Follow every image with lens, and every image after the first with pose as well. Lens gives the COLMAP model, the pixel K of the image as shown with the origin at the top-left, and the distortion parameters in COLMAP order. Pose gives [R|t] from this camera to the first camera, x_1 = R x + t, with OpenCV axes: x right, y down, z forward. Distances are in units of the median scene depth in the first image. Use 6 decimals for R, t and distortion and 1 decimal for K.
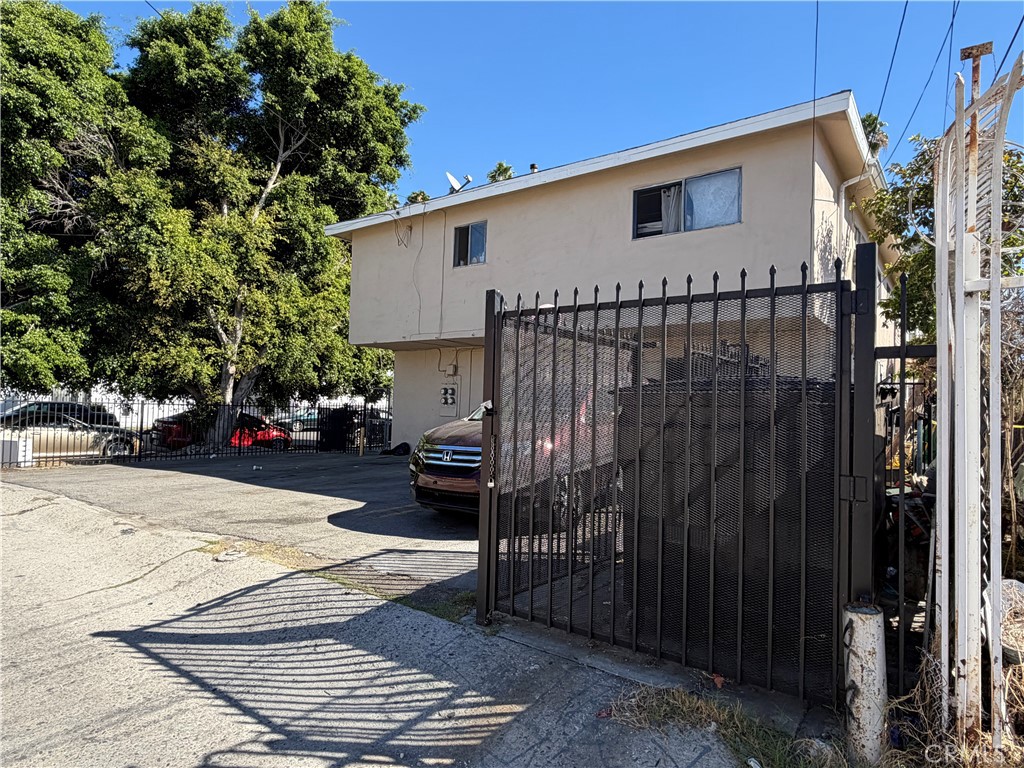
lens RADIAL K [[592.1, 0, 507.9], [0, 592.1, 388.0], [0, 0, 1]] dist [0.003152, -0.001235]
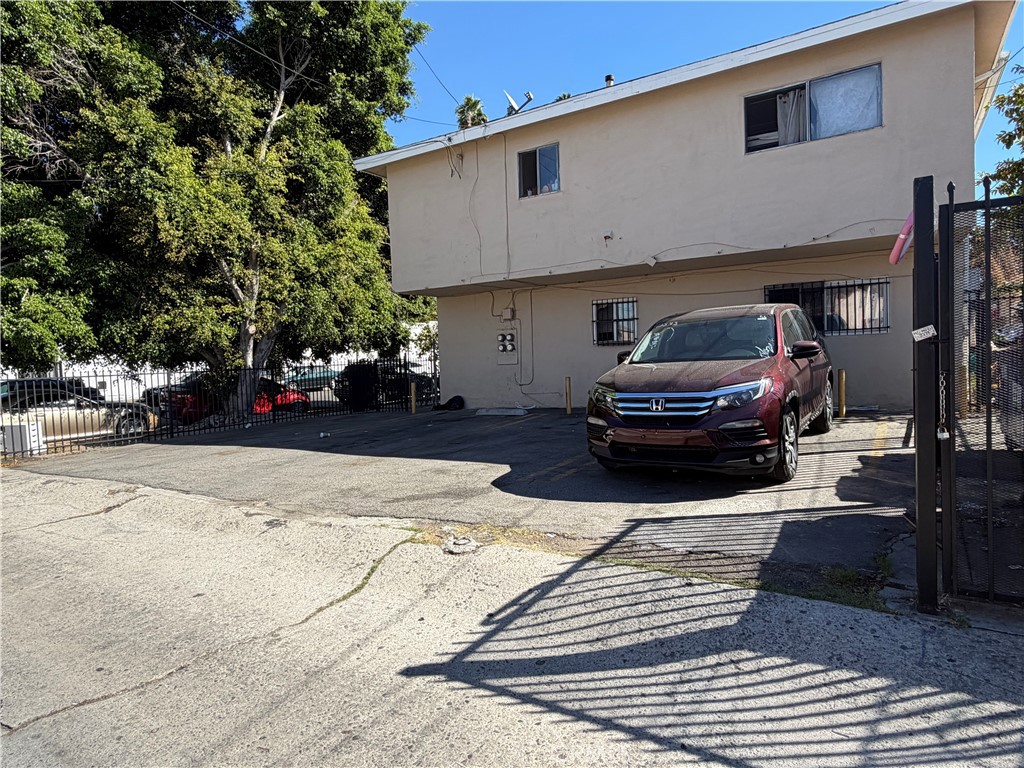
lens RADIAL K [[592.1, 0, 515.2], [0, 592.1, 378.2], [0, 0, 1]] dist [0.003152, -0.001235]
pose [[0.994593, -0.068635, 0.077930, -0.175416], [0.062686, 0.995106, 0.076383, -0.000839], [-0.082791, -0.071085, 0.994028, 0.080828]]
